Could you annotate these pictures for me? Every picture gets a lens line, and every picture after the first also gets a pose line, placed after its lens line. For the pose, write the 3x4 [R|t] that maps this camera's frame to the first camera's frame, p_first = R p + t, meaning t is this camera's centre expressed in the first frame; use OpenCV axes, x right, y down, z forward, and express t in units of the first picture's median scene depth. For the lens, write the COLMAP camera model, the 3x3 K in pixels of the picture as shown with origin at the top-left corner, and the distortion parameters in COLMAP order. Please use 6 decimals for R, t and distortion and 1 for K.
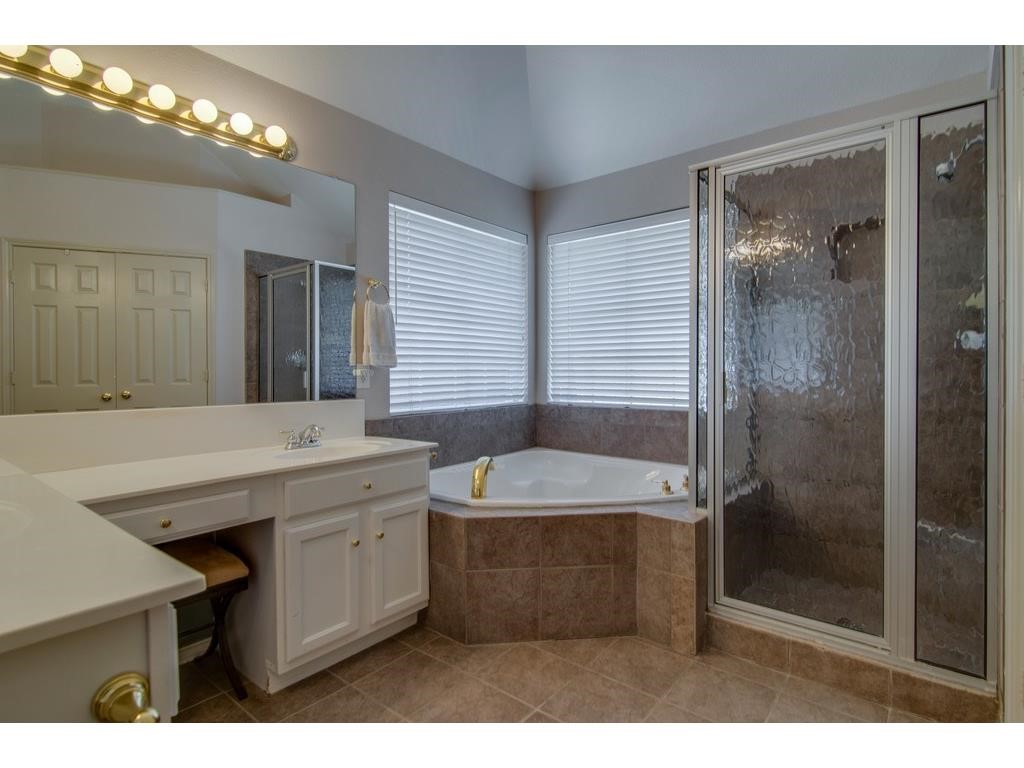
lens RADIAL K [[512.2, 0, 509.9], [0, 512.2, 373.8], [0, 0, 1]] dist [0.001095, -0.000087]
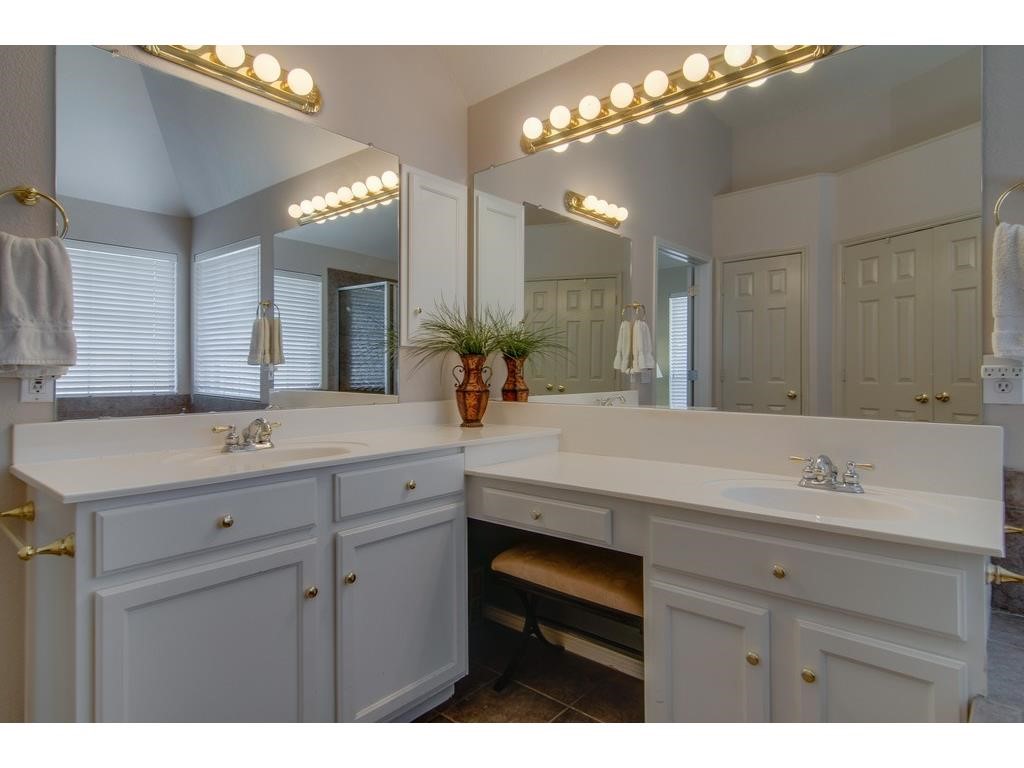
lens RADIAL K [[556.2, 0, 513.4], [0, 556.2, 373.0], [0, 0, 1]] dist [-0.001296, 0.000112]
pose [[-0.014232, 0.009526, -0.999853, 0.334625], [-0.002973, 0.999950, 0.009569, -0.007600], [0.999894, 0.003109, -0.014203, 0.694889]]
